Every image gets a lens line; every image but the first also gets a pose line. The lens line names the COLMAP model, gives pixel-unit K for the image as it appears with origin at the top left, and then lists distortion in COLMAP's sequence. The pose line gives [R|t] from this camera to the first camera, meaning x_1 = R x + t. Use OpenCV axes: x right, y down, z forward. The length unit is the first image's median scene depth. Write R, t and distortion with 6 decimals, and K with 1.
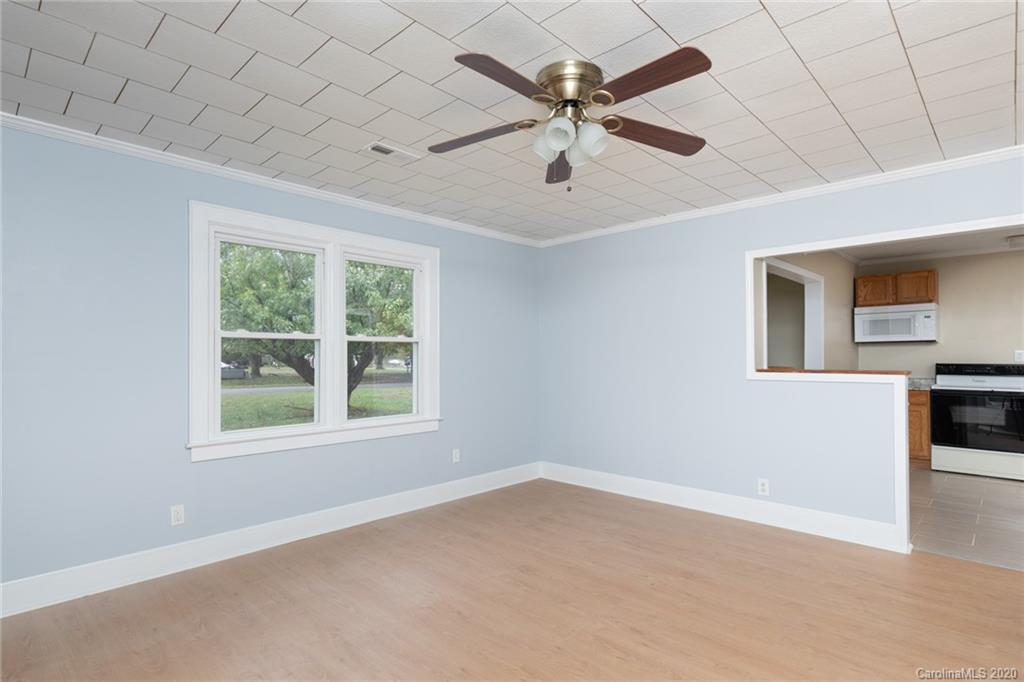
lens RADIAL K [[526.3, 0, 514.3], [0, 526.3, 350.7], [0, 0, 1]] dist [-0.026571, -0.000842]
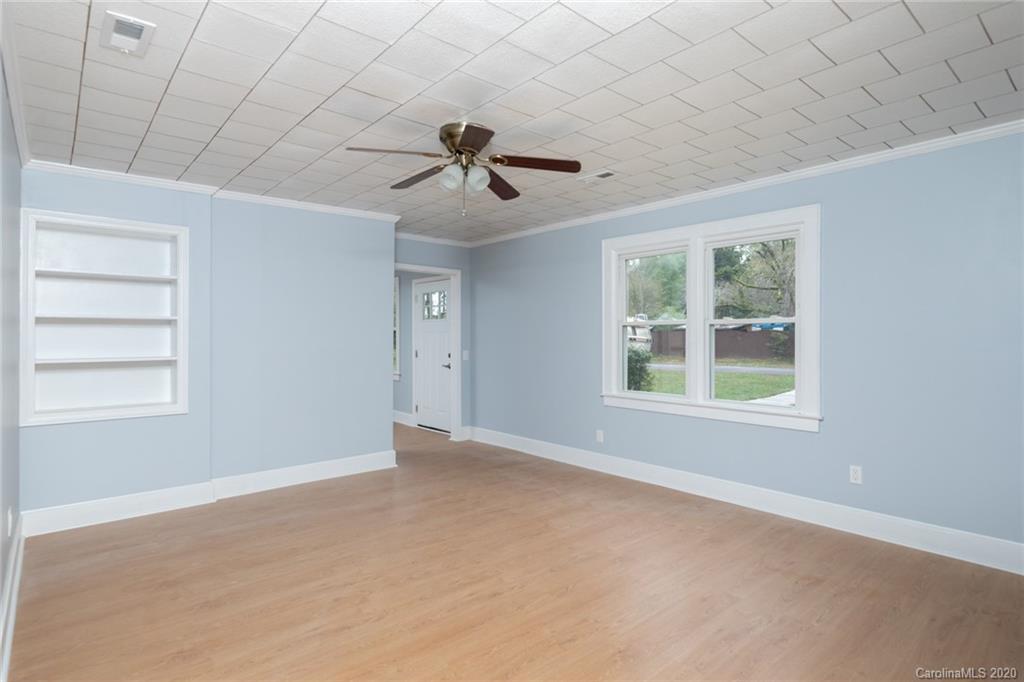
lens RADIAL K [[547.5, 0, 512.0], [0, 547.5, 341.0], [0, 0, 1]] dist [0.000727, 0.000689]
pose [[-0.111871, 0.005108, -0.993710, 0.858325], [0.004634, 0.999979, 0.004618, 0.008963], [0.993712, -0.004088, -0.111892, 0.743656]]
